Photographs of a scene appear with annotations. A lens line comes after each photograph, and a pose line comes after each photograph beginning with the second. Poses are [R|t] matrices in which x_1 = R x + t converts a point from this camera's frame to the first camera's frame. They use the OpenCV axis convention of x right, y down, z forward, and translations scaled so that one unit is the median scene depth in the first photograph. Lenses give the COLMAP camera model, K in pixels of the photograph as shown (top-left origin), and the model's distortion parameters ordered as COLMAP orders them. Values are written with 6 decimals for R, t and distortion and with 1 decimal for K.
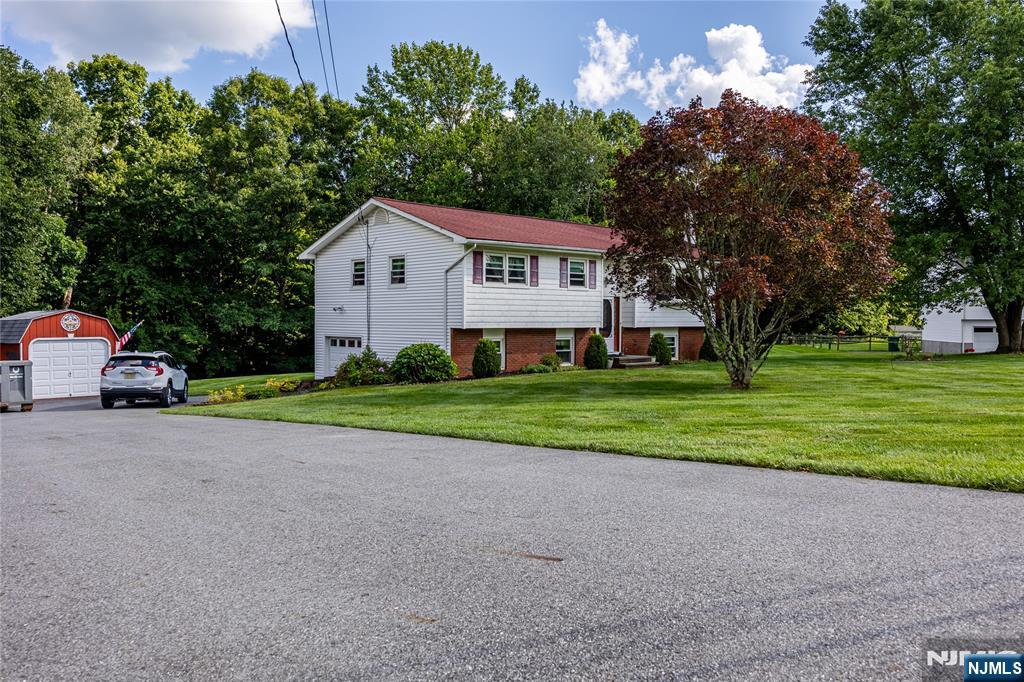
lens RADIAL K [[831.7, 0, 512.0], [0, 831.7, 341.0], [0, 0, 1]] dist [-0.001404, -0.000883]
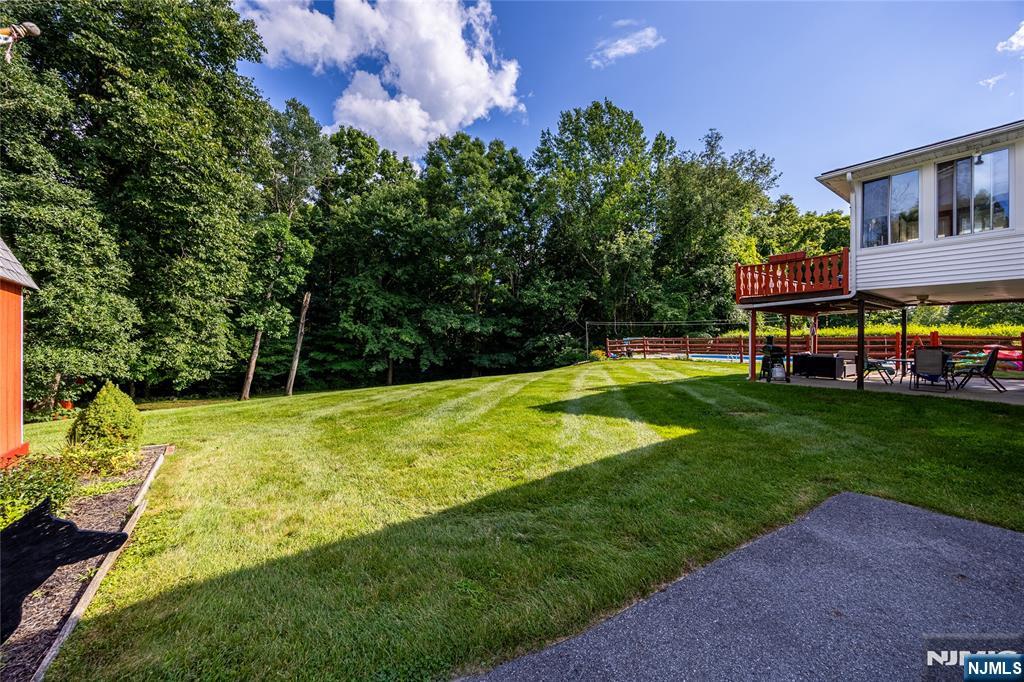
lens RADIAL K [[409.7, 0, 512.0], [0, 409.7, 341.0], [0, 0, 1]] dist [0.000139, 0.000019]
pose [[0.992242, 0.000861, -0.124322, -0.164124], [-0.003016, 0.999848, -0.017152, 0.010316], [0.124288, 0.017394, 0.992094, 0.429496]]
